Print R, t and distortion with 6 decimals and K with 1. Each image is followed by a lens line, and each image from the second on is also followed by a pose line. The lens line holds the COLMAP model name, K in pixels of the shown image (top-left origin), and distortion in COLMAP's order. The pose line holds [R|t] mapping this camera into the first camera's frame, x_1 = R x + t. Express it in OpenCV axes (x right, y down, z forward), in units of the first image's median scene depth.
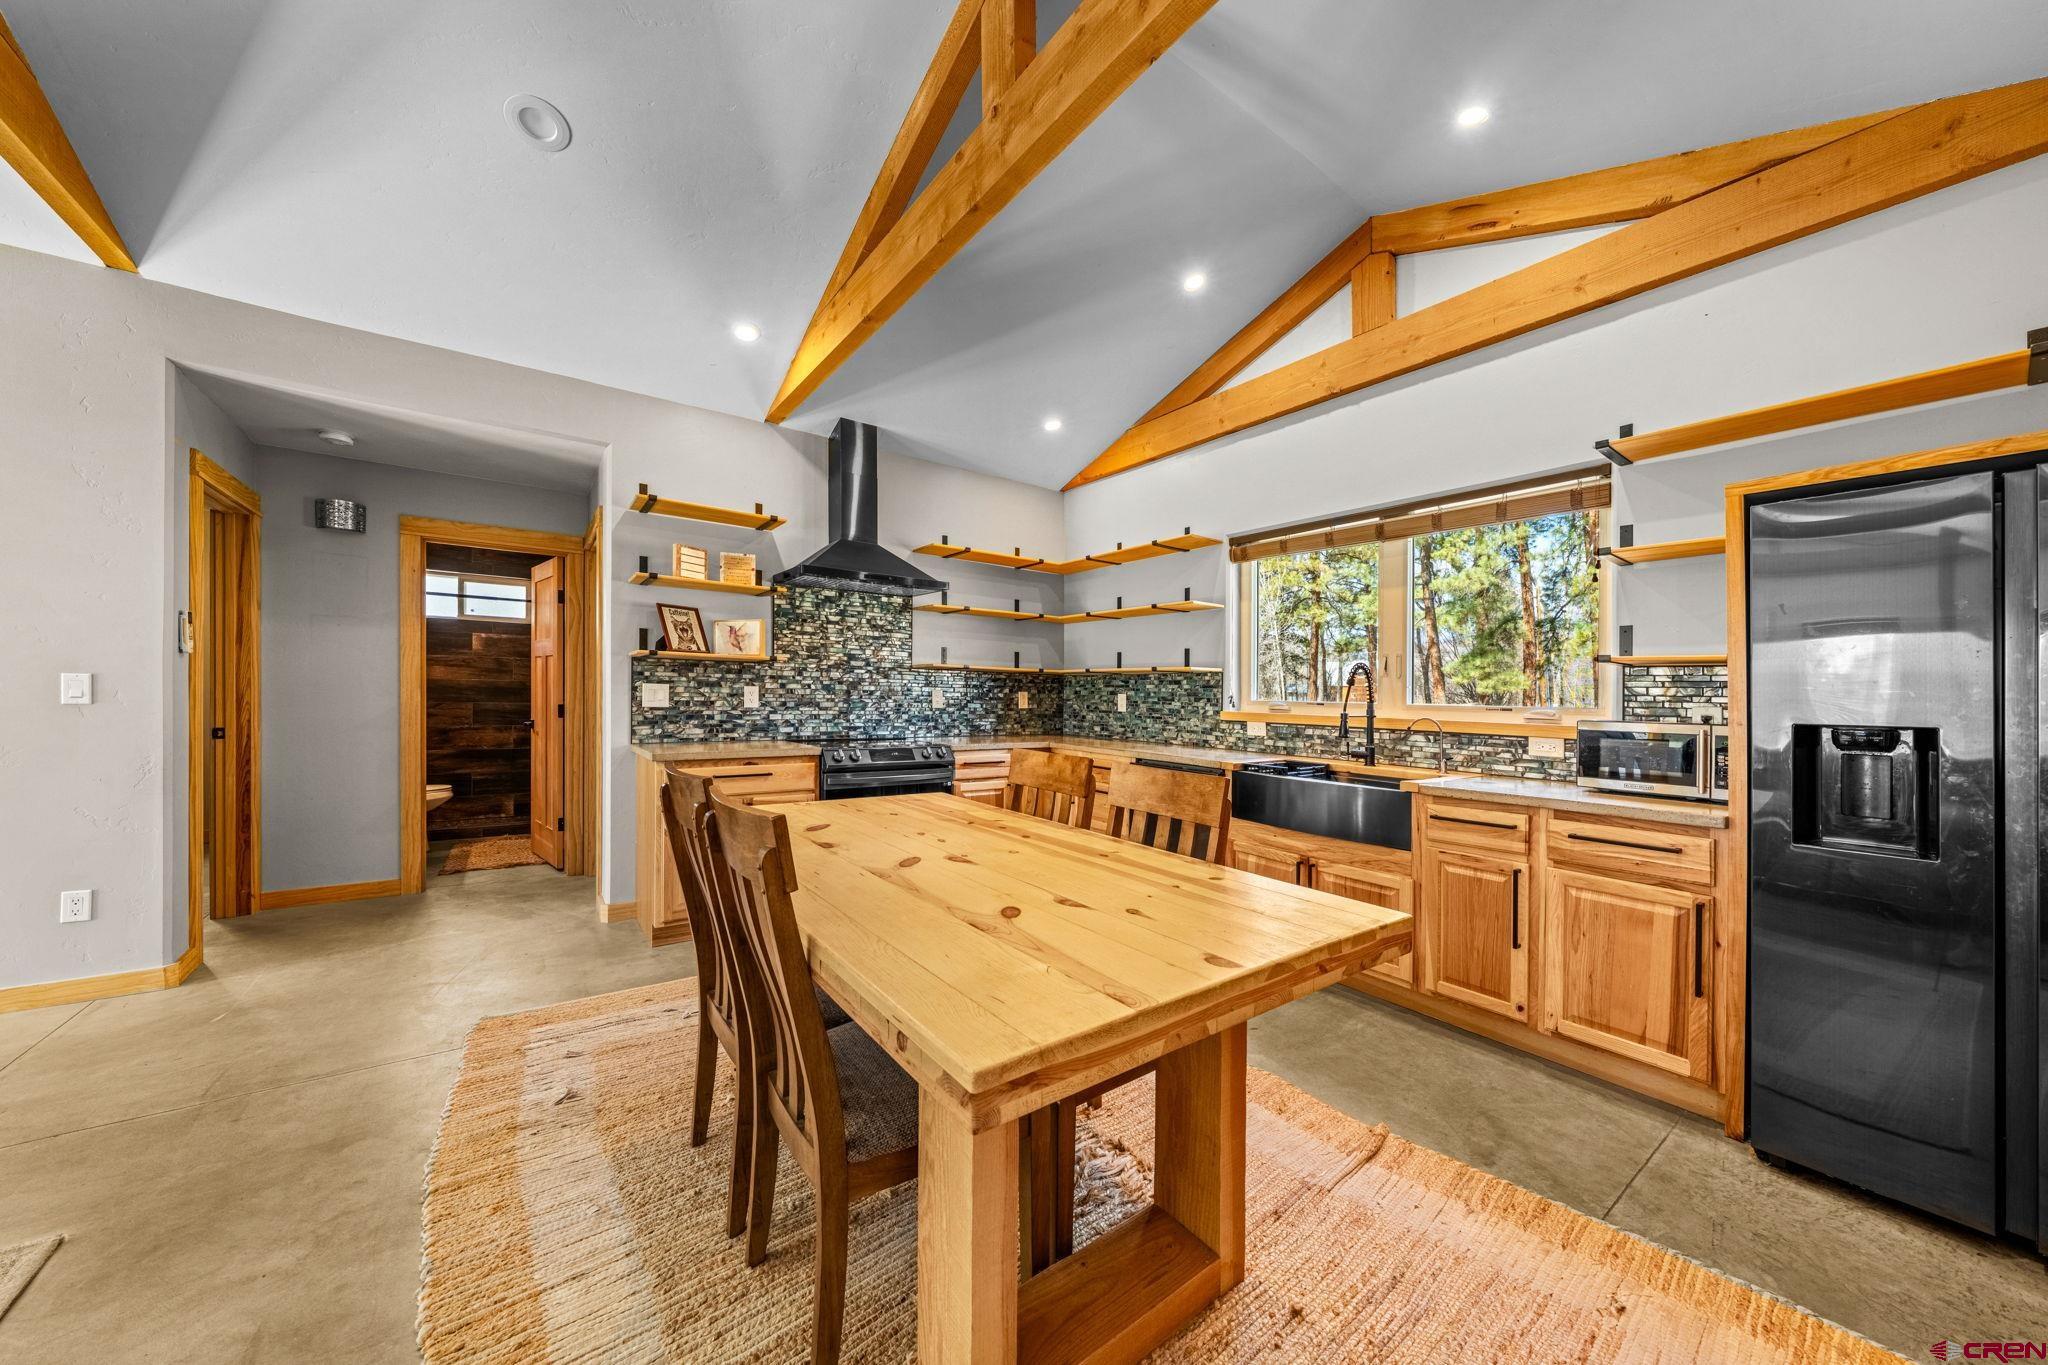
lens RADIAL K [[699.7, 0, 1013.8], [0, 699.7, 693.9], [0, 0, 1]] dist [-0.000251, -0.000077]
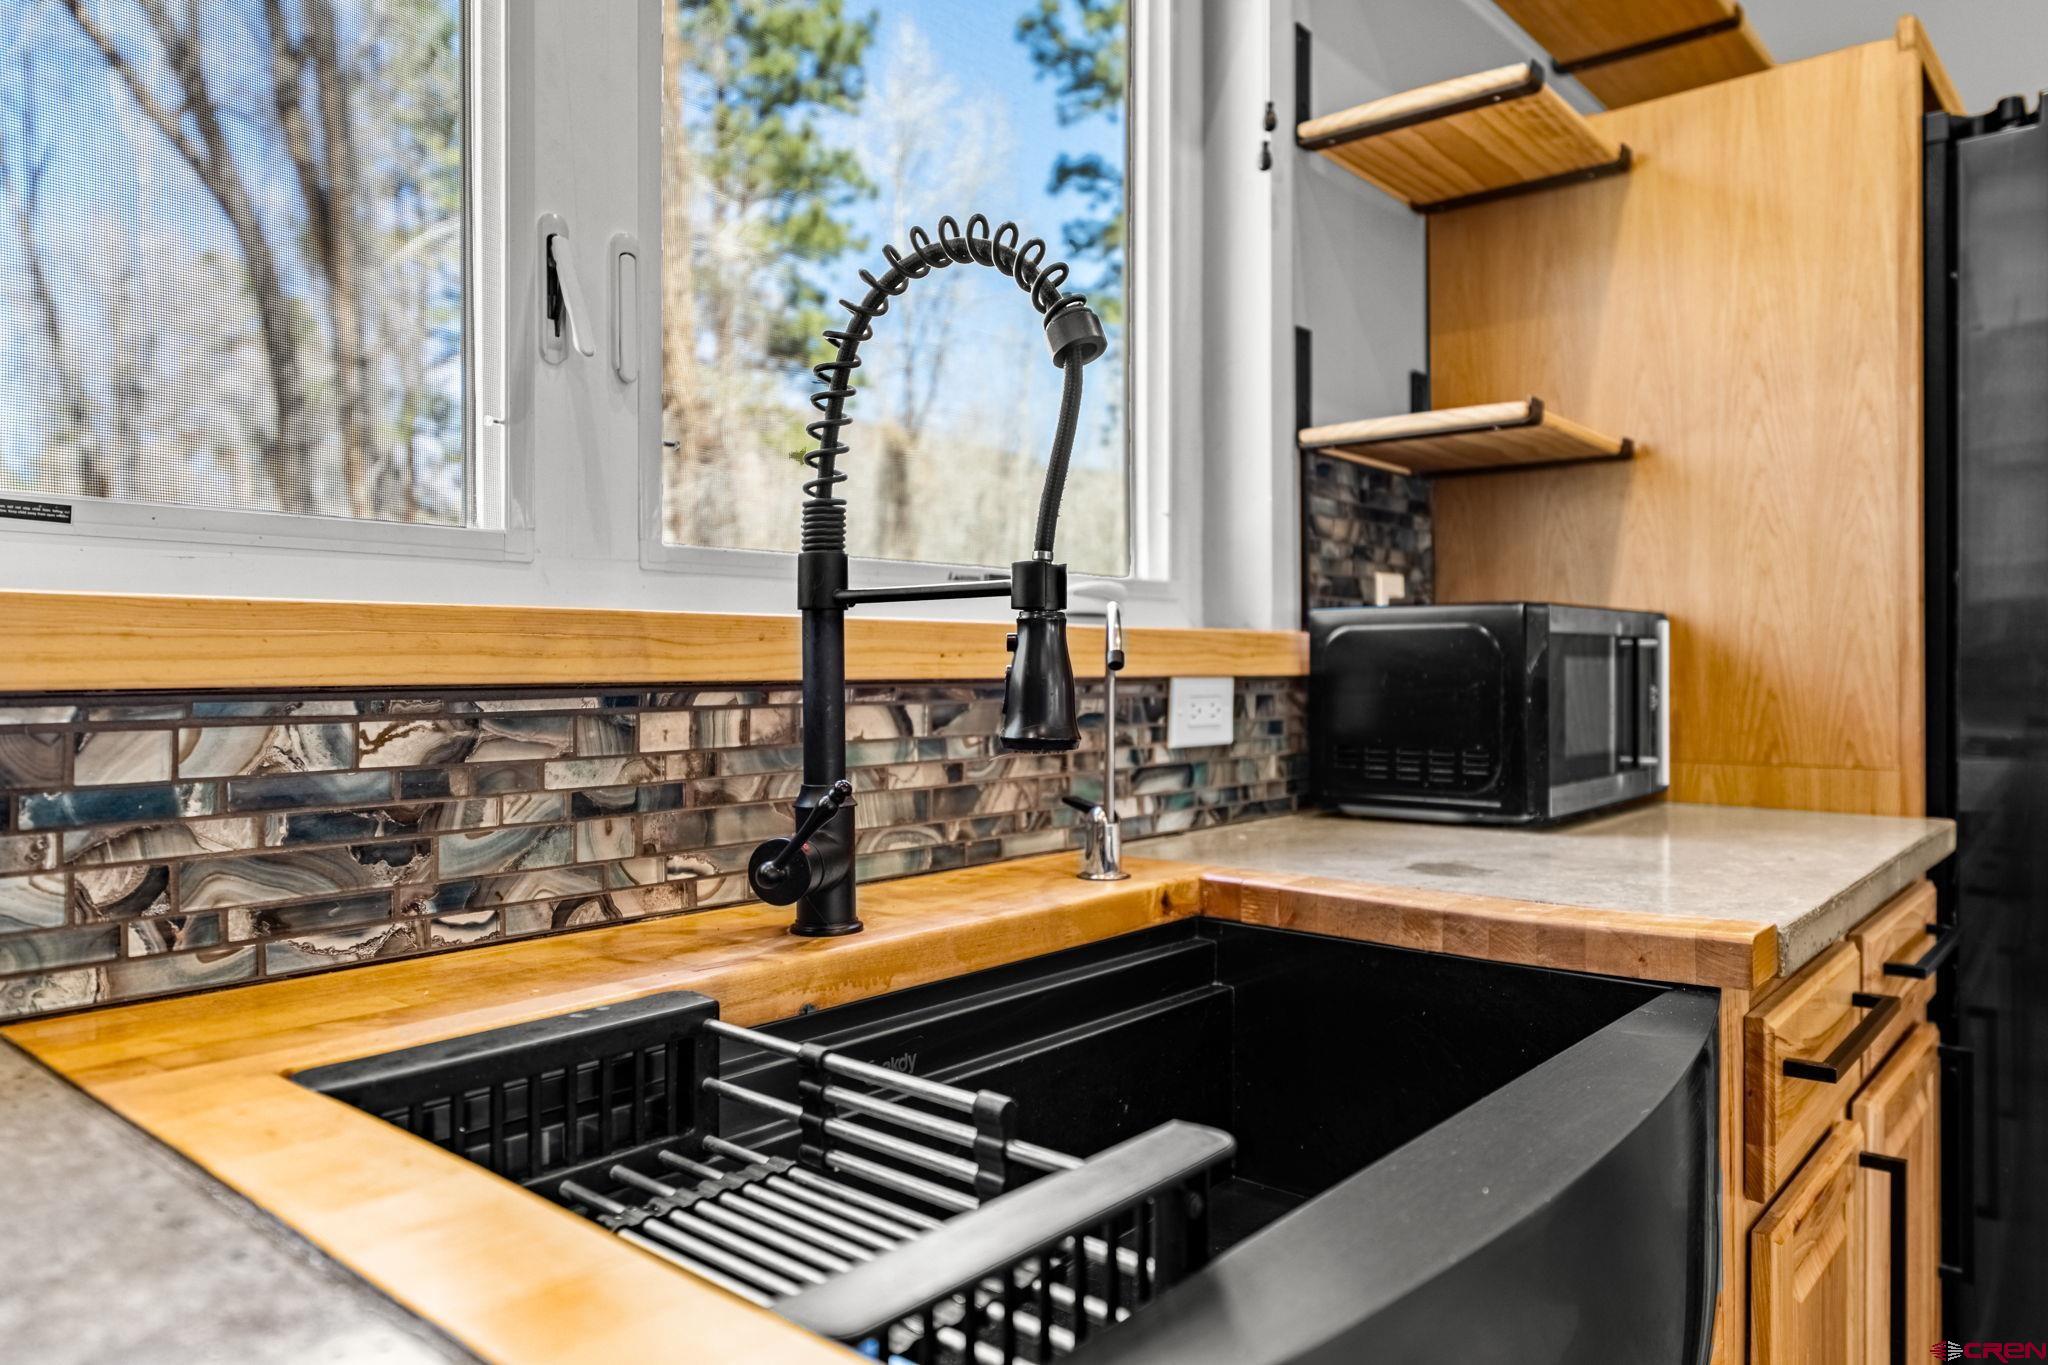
lens RADIAL K [[1362.9, 0, 1019.9], [0, 1362.9, 646.8], [0, 0, 1]] dist [-0.000014, -0.000336]
pose [[-0.234902, -0.005183, 0.972005, 0.174161], [0.000448, 0.999985, 0.005441, 0.032530], [-0.972019, 0.001714, -0.234896, 0.819267]]
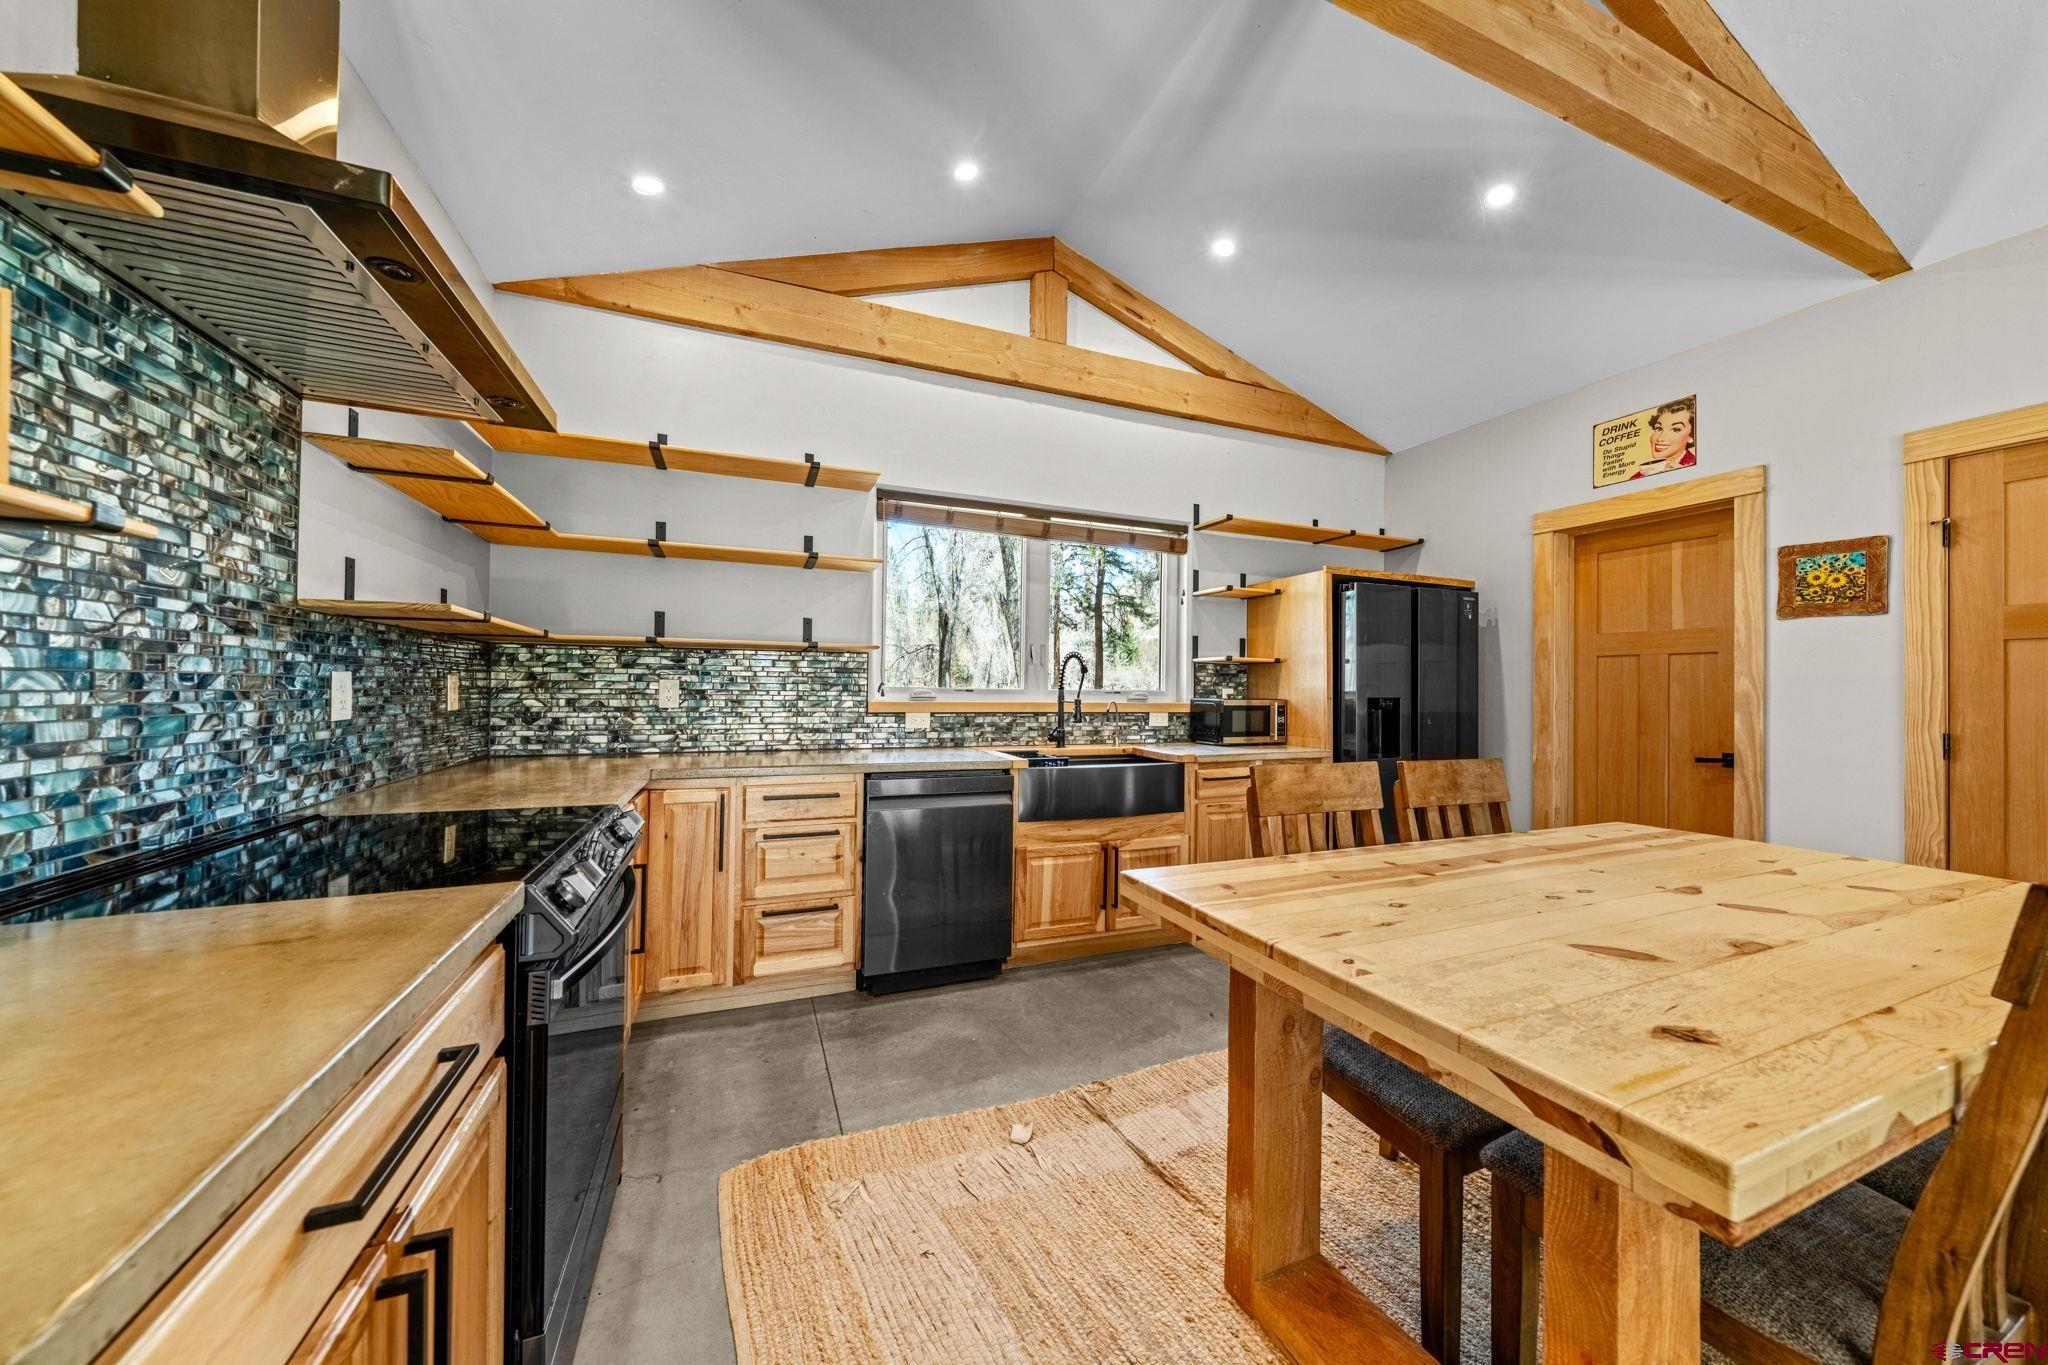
lens RADIAL K [[703.0, 0, 1032.6], [0, 703.0, 670.1], [0, 0, 1]] dist [0.000277, -0.000011]
pose [[0.223838, 0.007588, 0.974597, -0.440405], [-0.007170, 0.999955, -0.006138, -0.007325], [-0.974600, -0.005614, 0.223882, 0.638175]]
